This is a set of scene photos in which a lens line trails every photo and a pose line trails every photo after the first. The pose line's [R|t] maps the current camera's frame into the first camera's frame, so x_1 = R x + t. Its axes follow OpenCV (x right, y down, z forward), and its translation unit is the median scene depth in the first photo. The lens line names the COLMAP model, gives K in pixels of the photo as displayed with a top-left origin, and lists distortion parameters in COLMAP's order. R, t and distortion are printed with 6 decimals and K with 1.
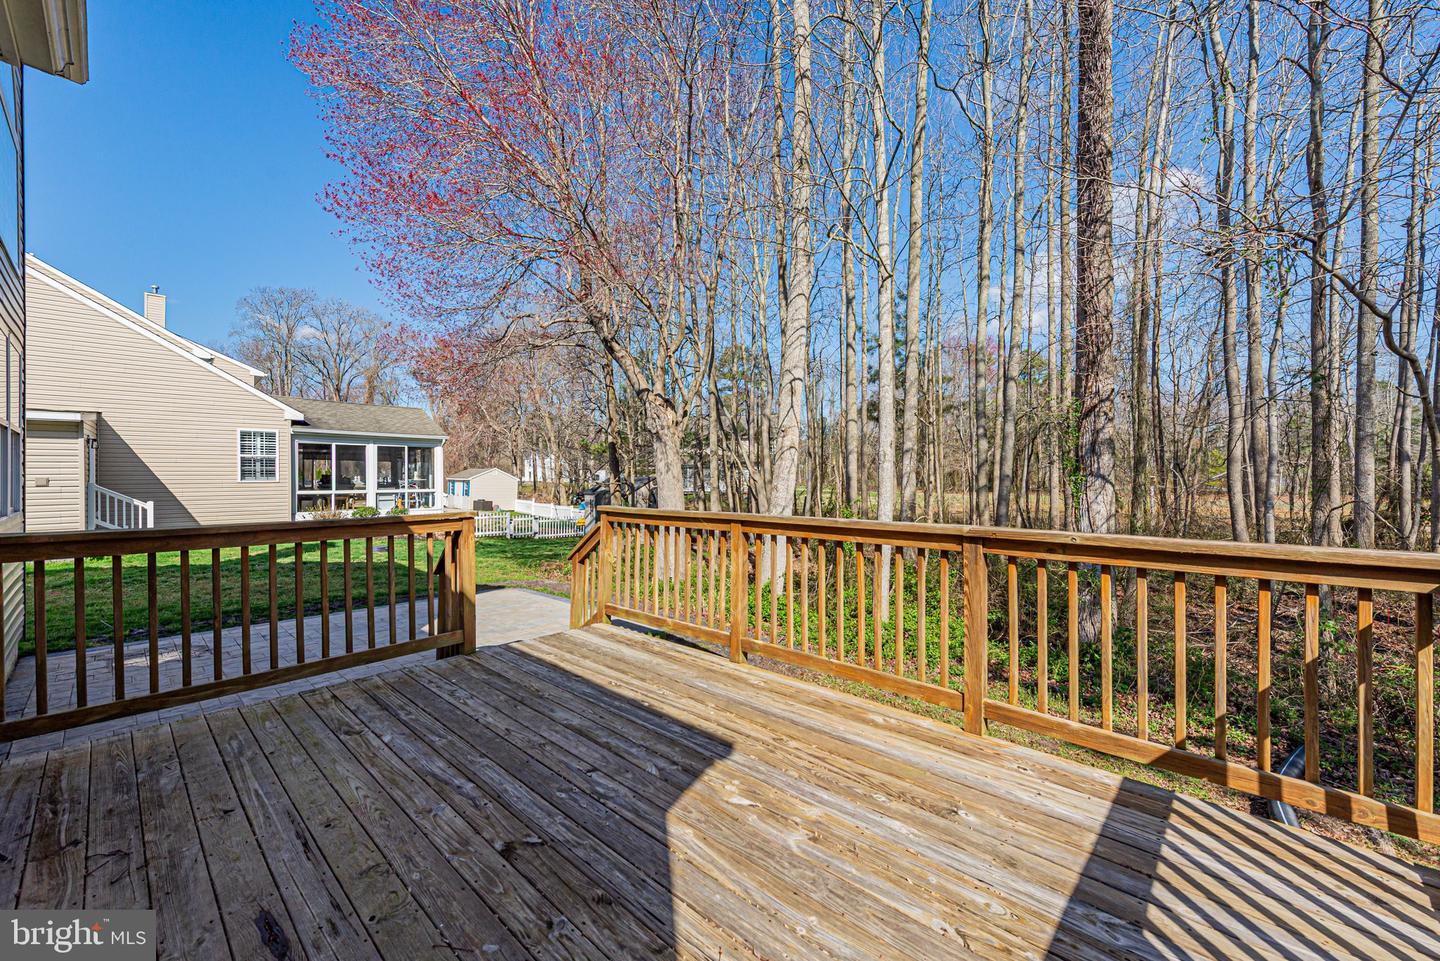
lens RADIAL K [[574.0, 0, 711.3], [0, 574.0, 475.7], [0, 0, 1]] dist [0.007468, -0.000779]
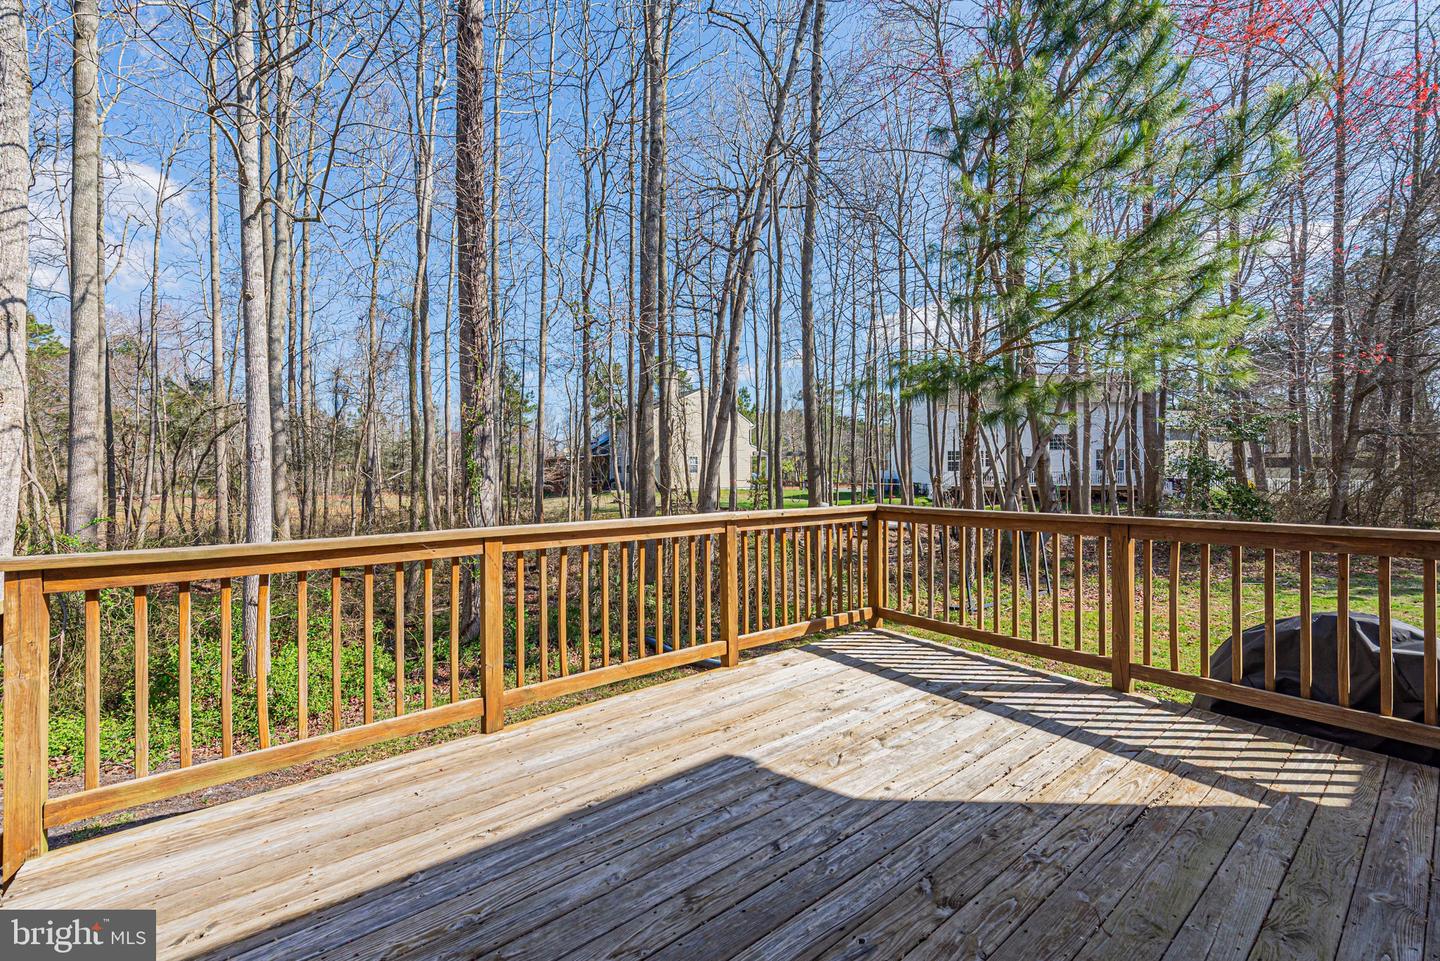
lens RADIAL K [[574.0, 0, 712.0], [0, 574.0, 473.9], [0, 0, 1]] dist [0.007468, -0.000779]
pose [[0.165376, -0.001572, 0.986229, -1.072961], [0.012508, 0.999922, -0.000504, 0.000344], [-0.986151, 0.012419, 0.165383, 1.017546]]
